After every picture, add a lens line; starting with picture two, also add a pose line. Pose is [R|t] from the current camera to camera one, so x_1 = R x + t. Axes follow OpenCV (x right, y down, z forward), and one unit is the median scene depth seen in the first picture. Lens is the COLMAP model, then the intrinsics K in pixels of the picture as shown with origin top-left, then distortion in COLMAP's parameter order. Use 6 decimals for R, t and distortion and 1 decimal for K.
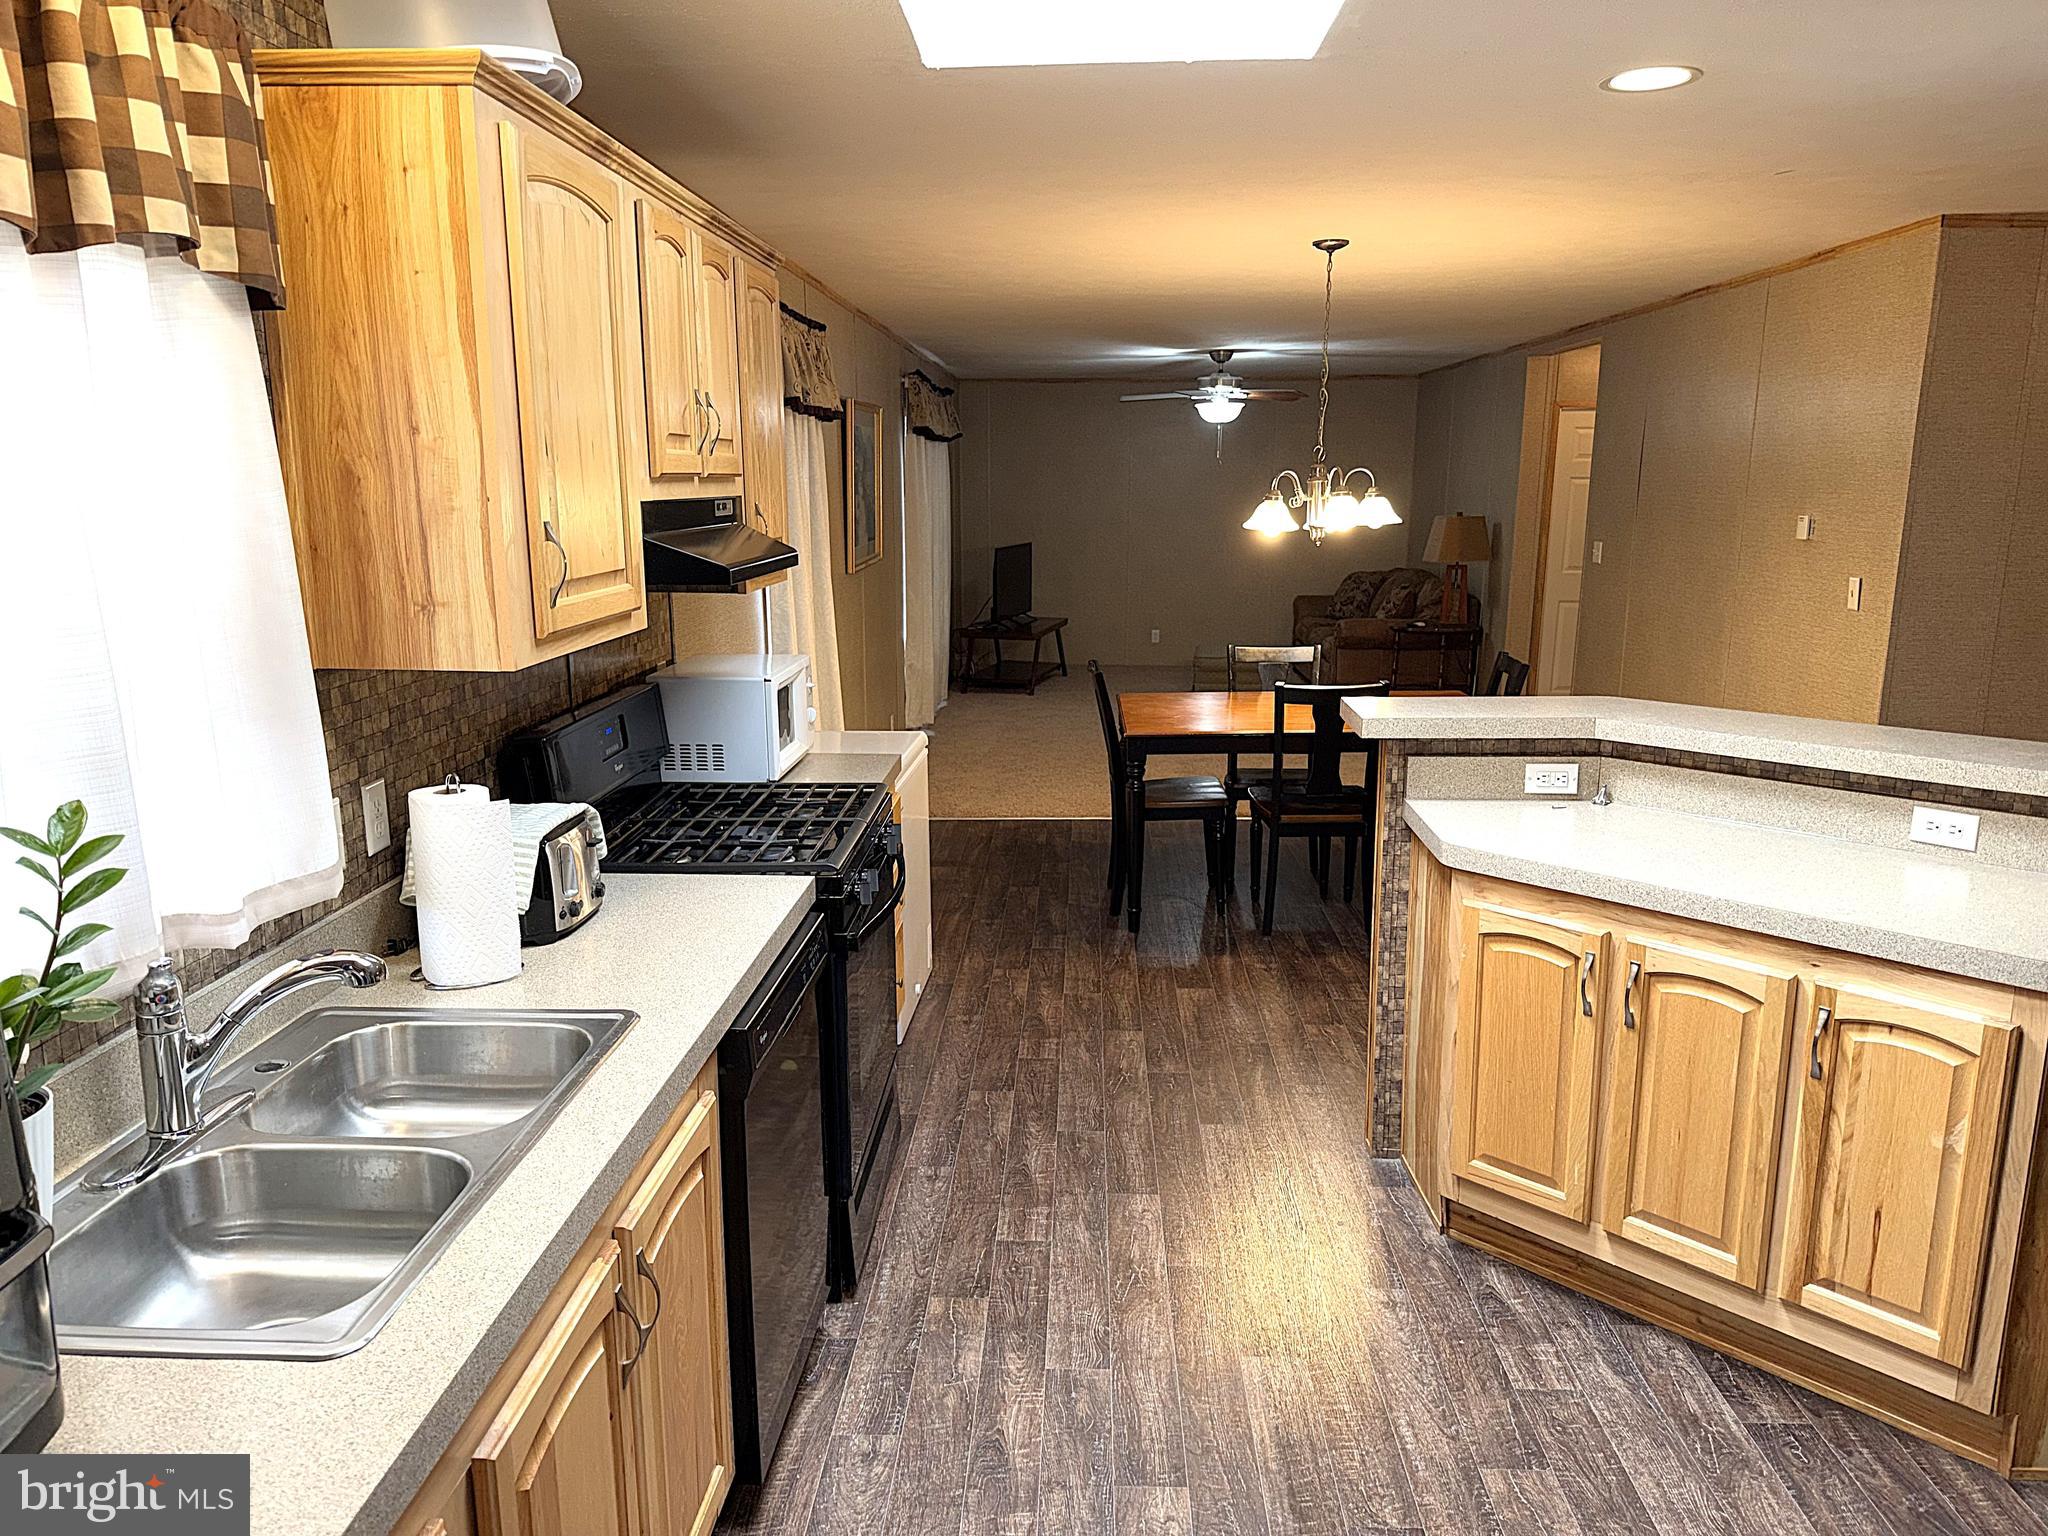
lens RADIAL K [[1421.7, 0, 1024.0], [0, 1421.7, 768.0], [0, 0, 1]] dist [0.002214, 0.000971]
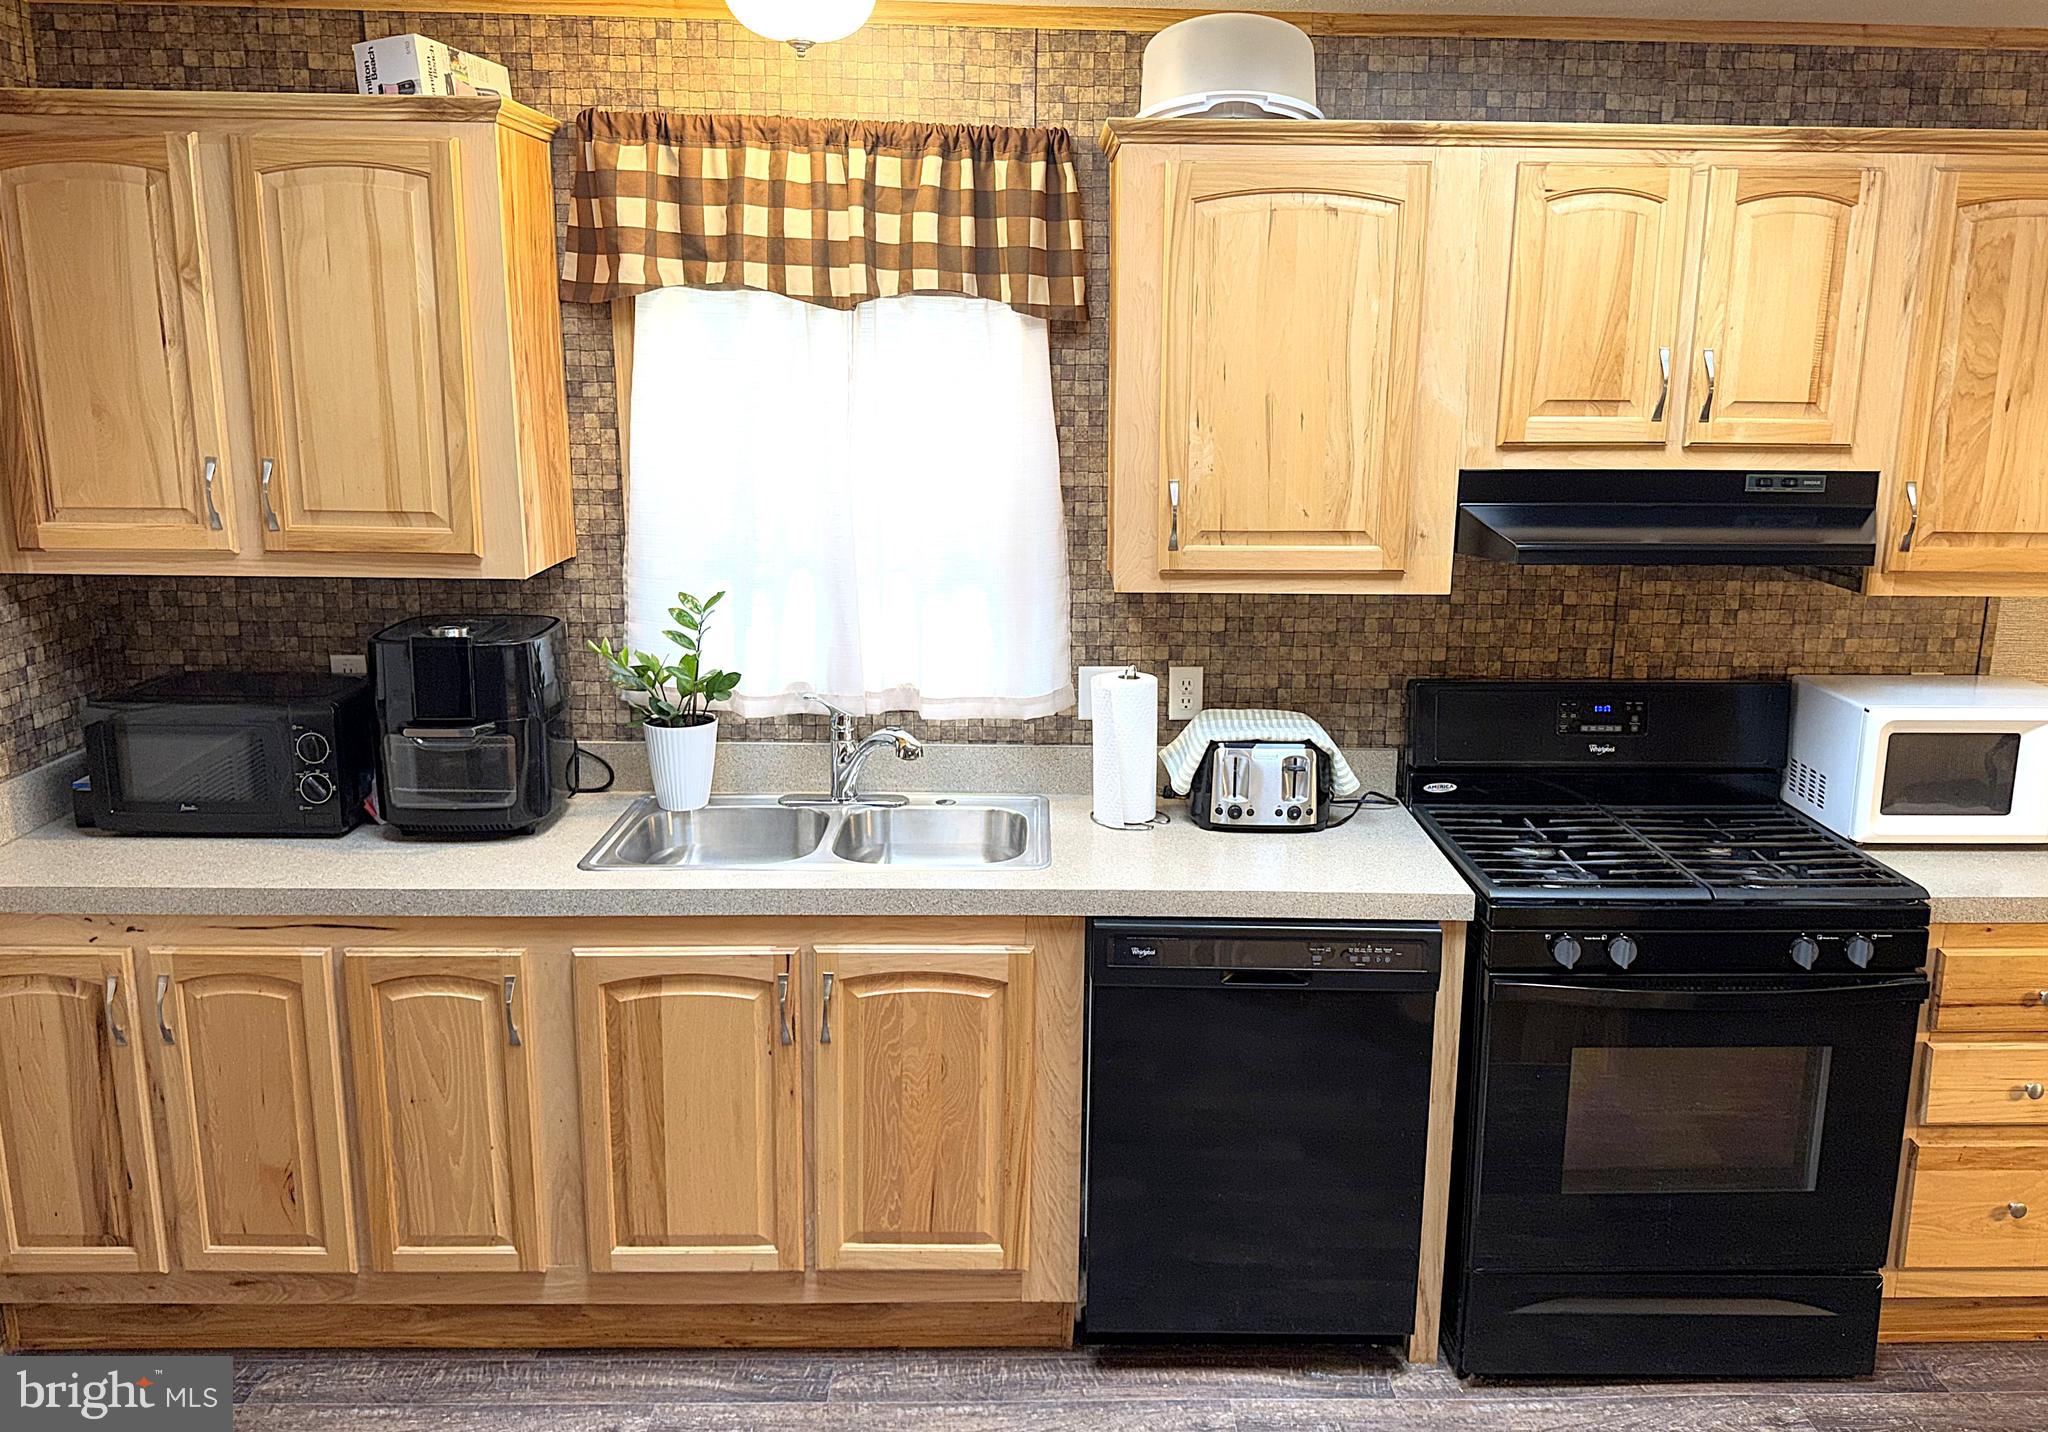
lens RADIAL K [[1522.0, 0, 1024.0], [0, 1522.0, 716.0], [0, 0, 1]] dist [0.068915, -0.096785]
pose [[0.064376, 0.232870, -0.970375, 0.929225], [-0.219810, 0.951818, 0.213834, -0.218839], [0.973416, 0.199533, 0.112461, 0.710308]]
